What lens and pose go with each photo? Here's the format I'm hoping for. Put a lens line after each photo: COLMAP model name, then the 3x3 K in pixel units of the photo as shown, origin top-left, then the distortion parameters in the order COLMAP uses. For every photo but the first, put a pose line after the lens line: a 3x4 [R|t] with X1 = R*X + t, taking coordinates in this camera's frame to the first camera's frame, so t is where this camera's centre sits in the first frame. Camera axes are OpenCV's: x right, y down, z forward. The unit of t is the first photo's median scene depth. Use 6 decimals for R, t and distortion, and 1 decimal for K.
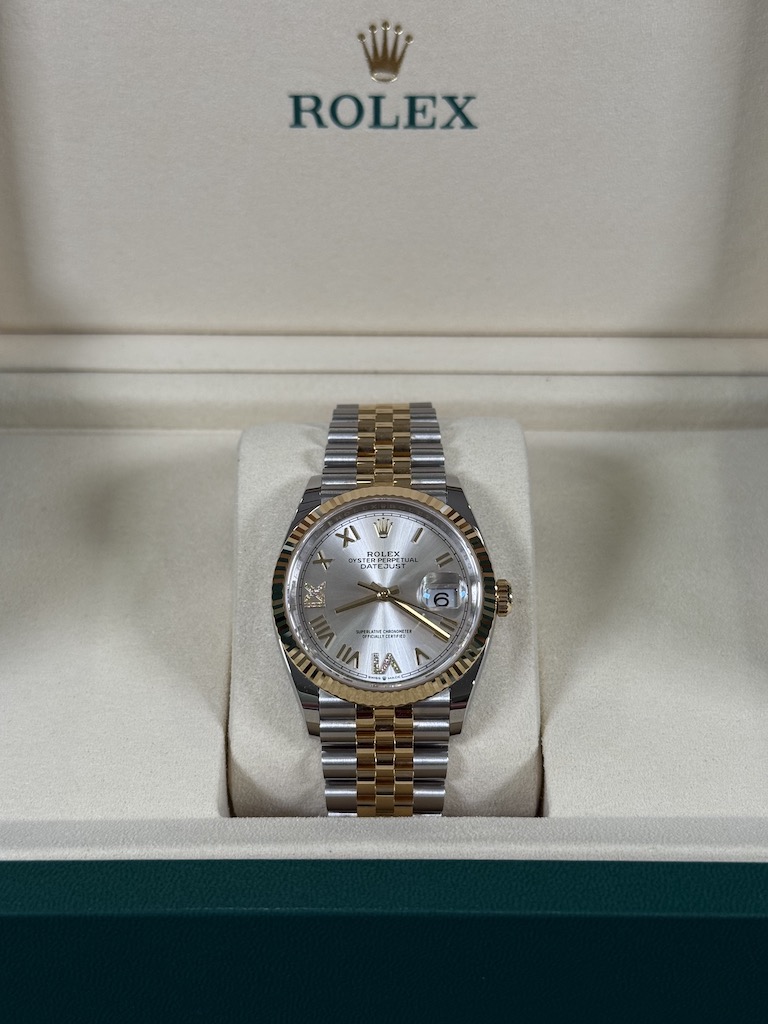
lens RADIAL K [[1490.4, 0, 386.2], [0, 1490.4, 508.1], [0, 0, 1]] dist [0.019219, 0.000000]
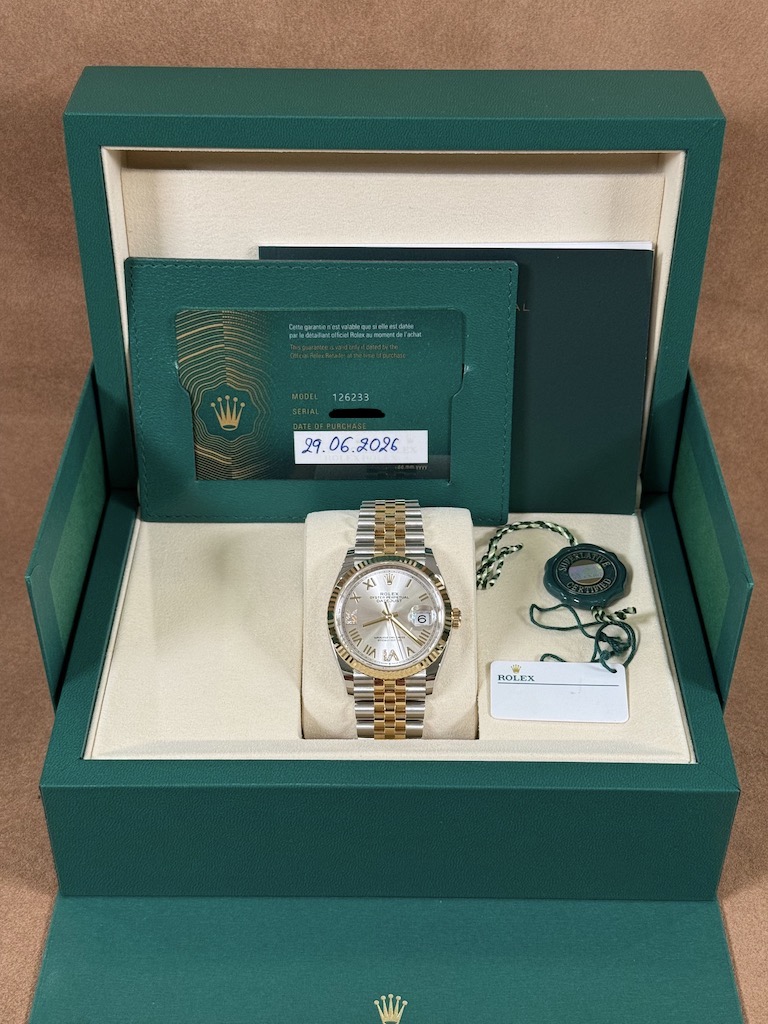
lens RADIAL K [[1490.4, 0, 382.5], [0, 1490.4, 513.7], [0, 0, 1]] dist [0.019219, 0.000000]
pose [[0.999948, 0.001894, -0.010049, 0.007702], [-0.001563, 0.999460, 0.032812, -0.125532], [0.010106, -0.032794, 0.999411, -0.792732]]
